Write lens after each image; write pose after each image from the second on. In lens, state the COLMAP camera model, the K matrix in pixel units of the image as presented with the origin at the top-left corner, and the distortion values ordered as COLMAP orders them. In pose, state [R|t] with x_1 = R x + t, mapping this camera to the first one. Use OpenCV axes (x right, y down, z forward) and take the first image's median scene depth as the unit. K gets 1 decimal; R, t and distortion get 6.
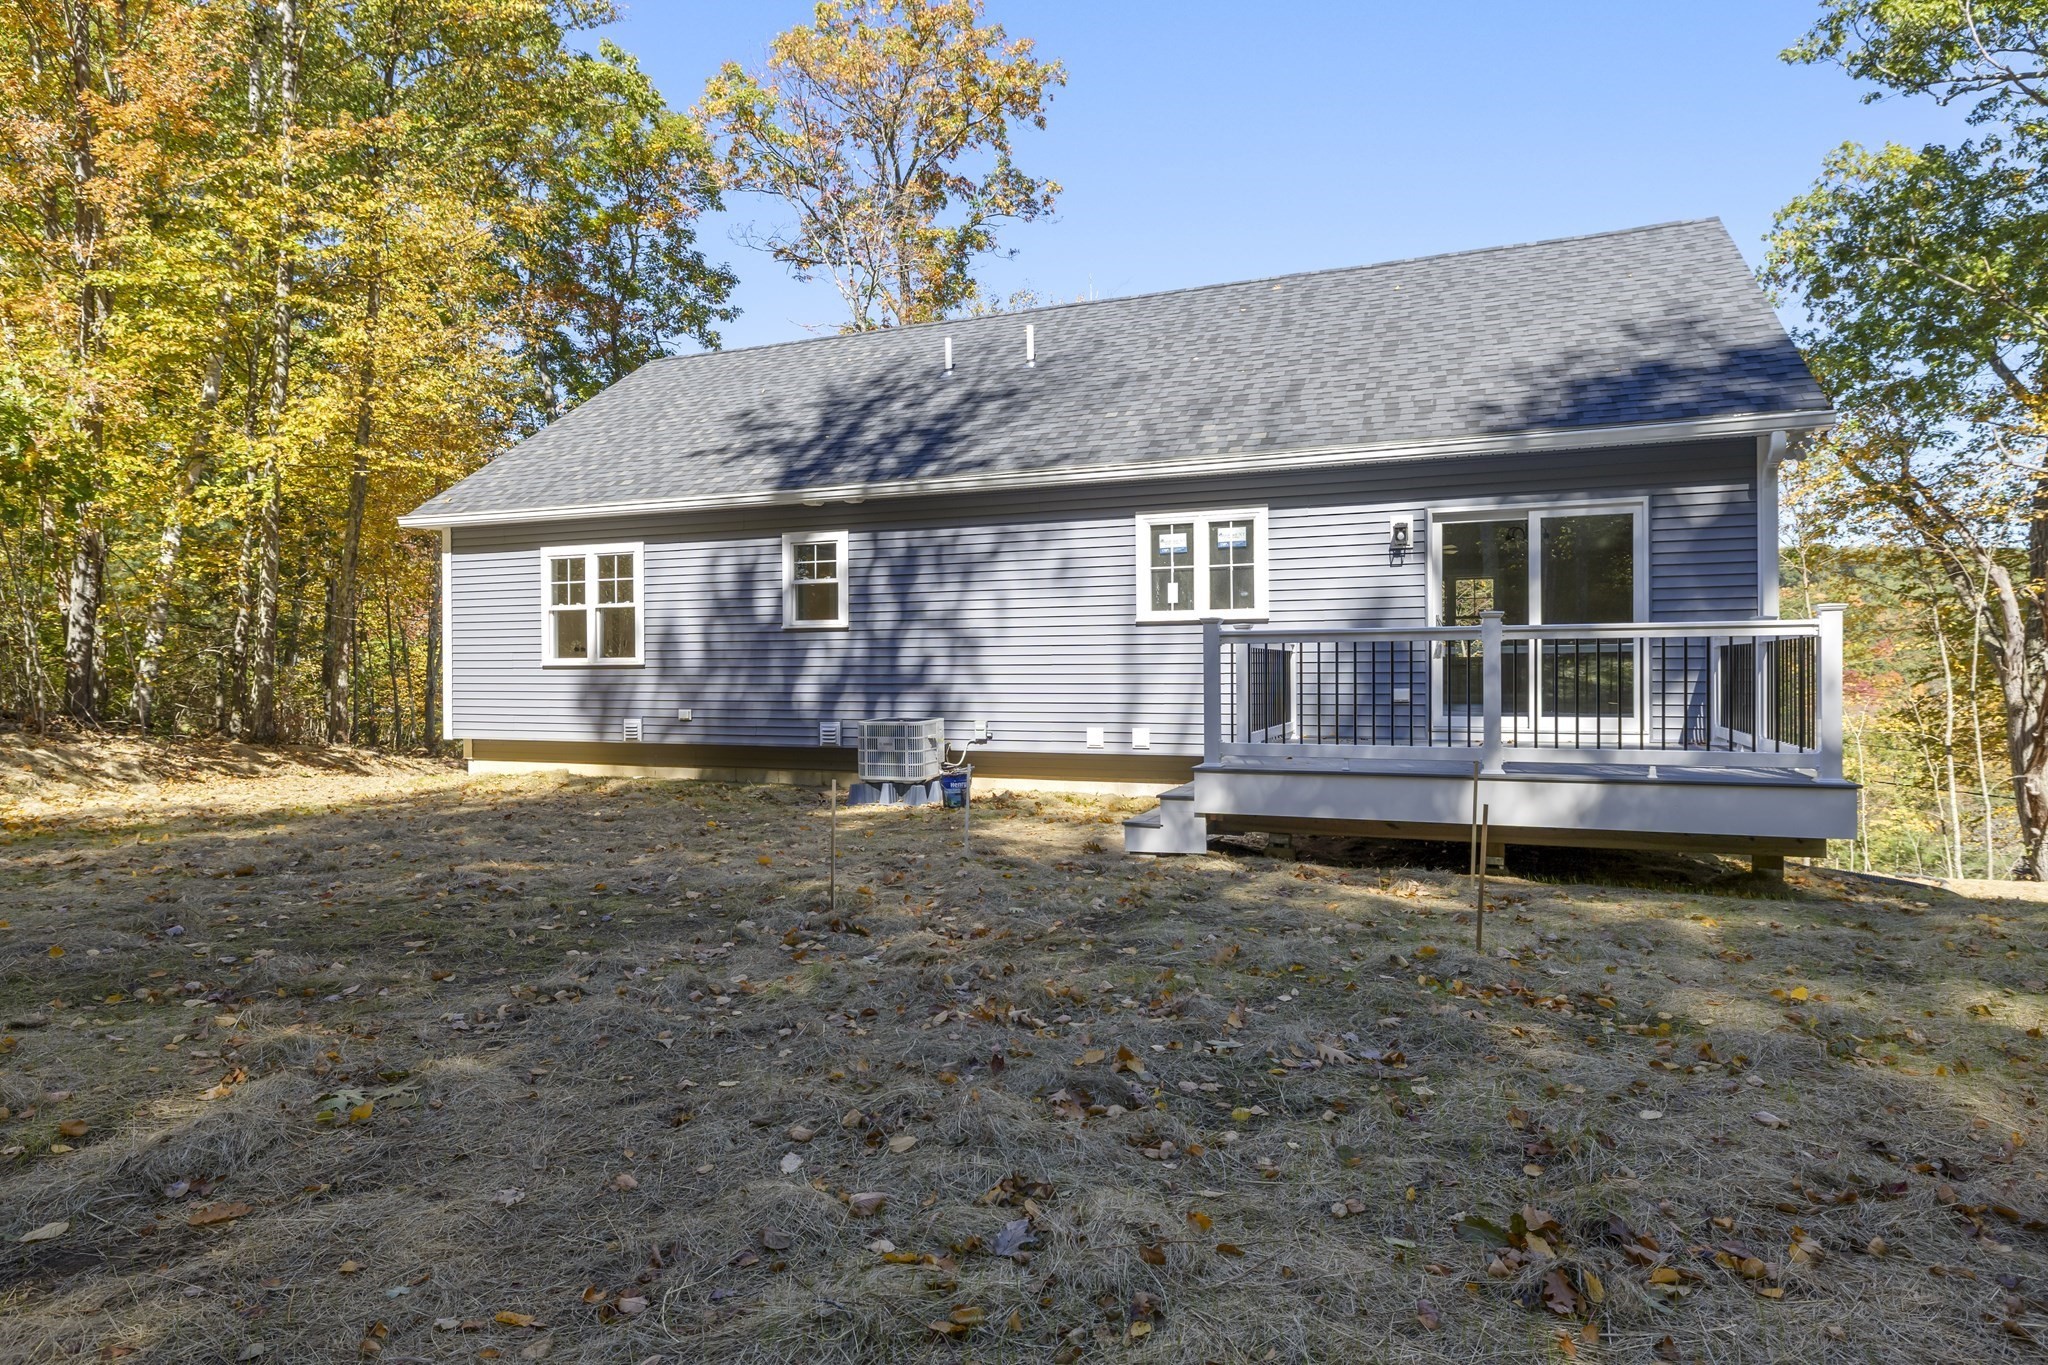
lens RADIAL K [[1180.8, 0, 1024.0], [0, 1180.8, 682.5], [0, 0, 1]] dist [0.003208, 0.000043]
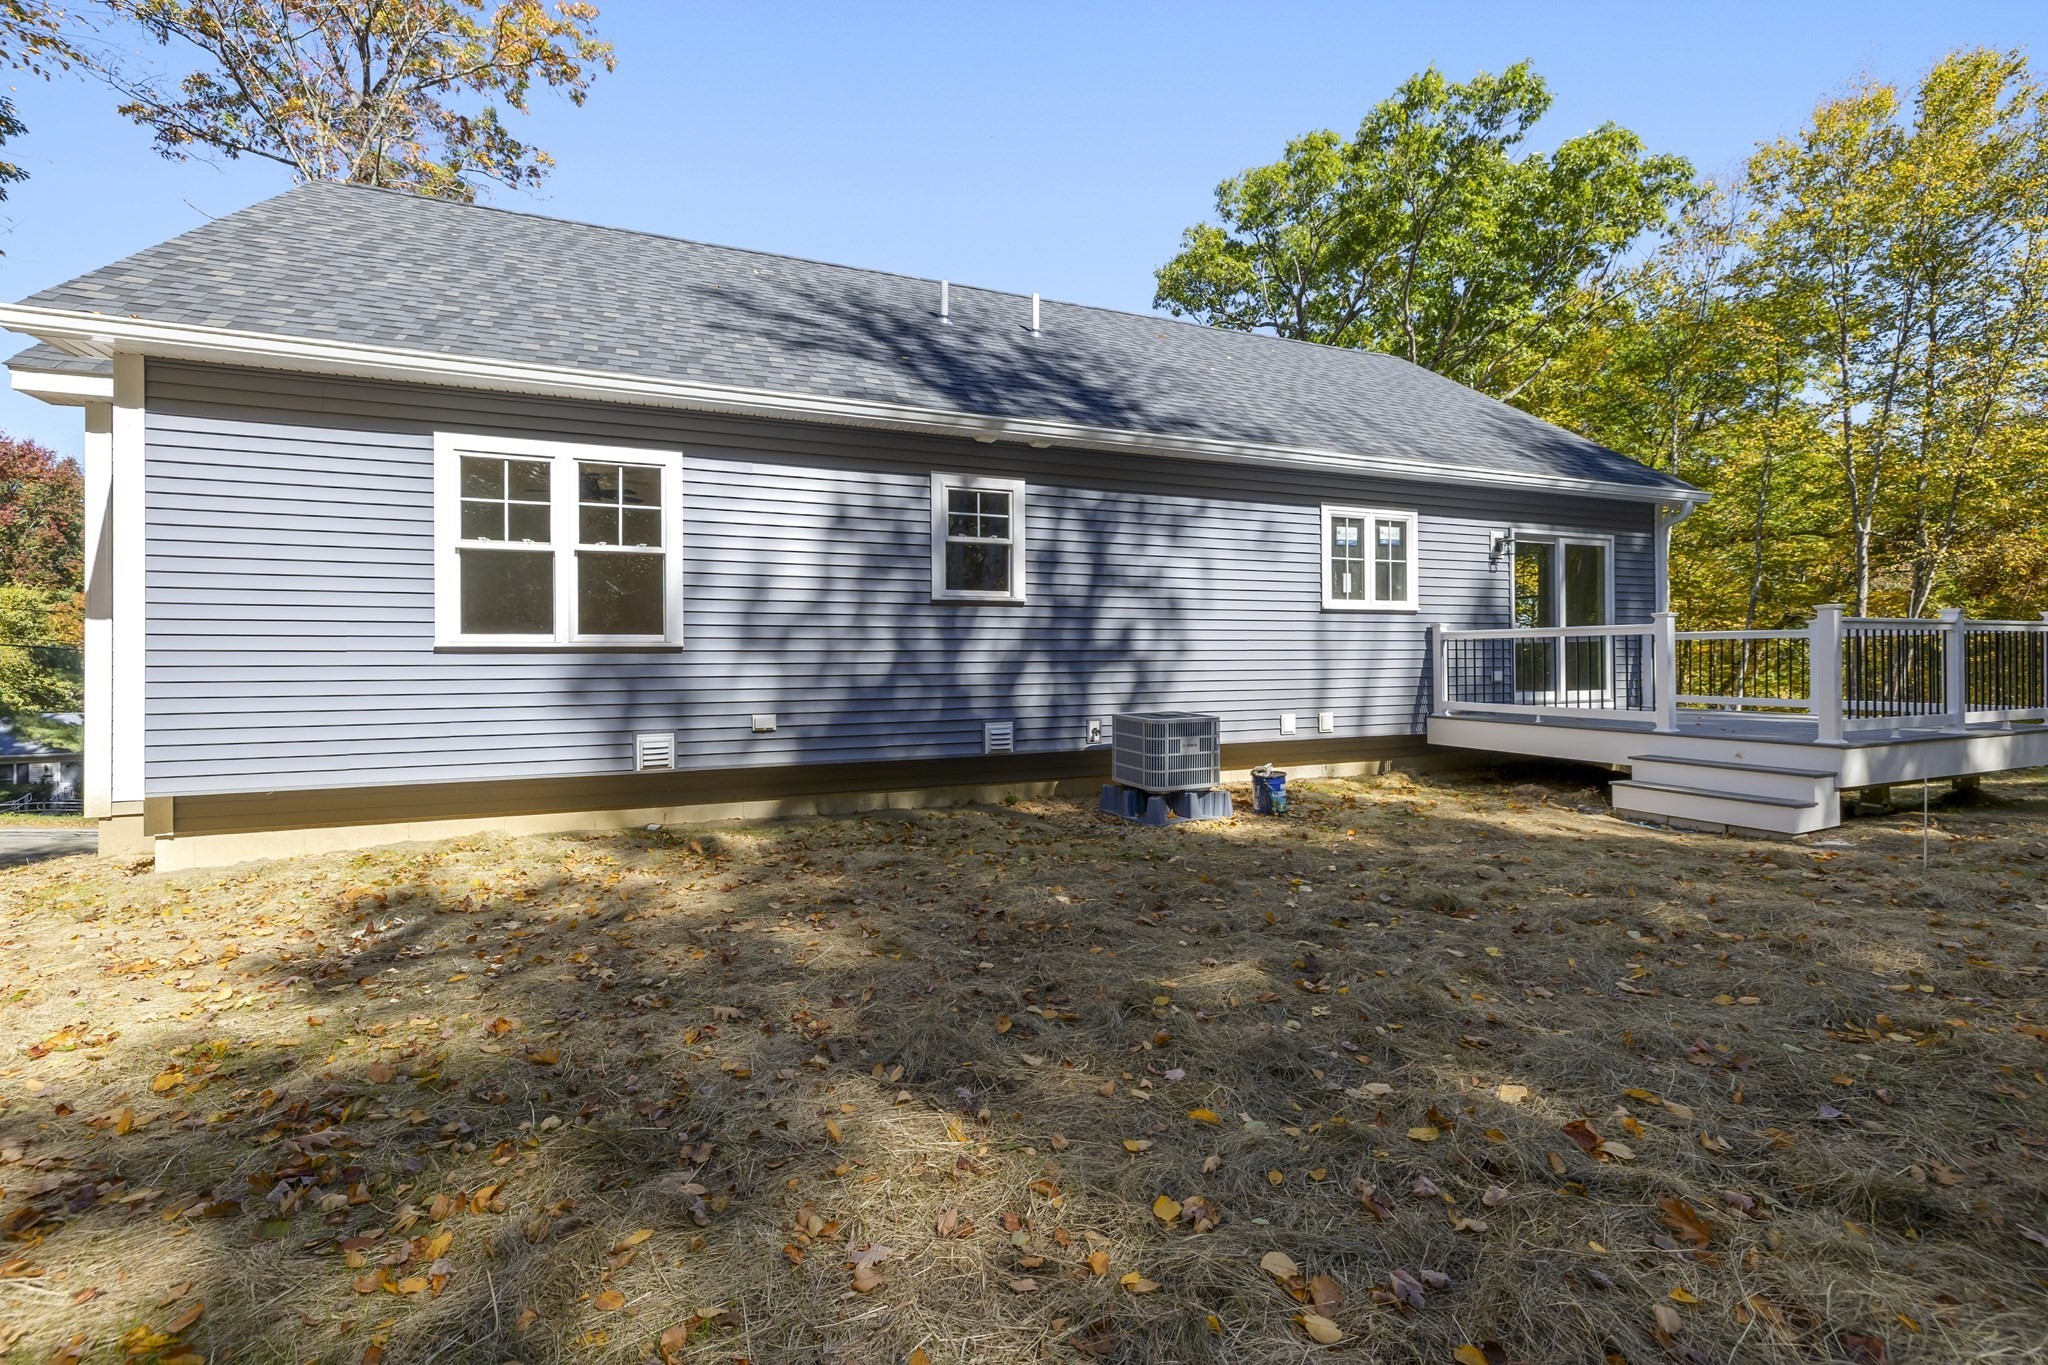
lens RADIAL K [[861.2, 0, 1007.6], [0, 861.2, 665.3], [0, 0, 1]] dist [-0.000452, -0.000257]
pose [[0.711446, -0.004933, 0.702724, -0.626785], [0.008200, 0.999966, -0.001282, -0.003735], [-0.702693, 0.006675, 0.711462, 0.661965]]
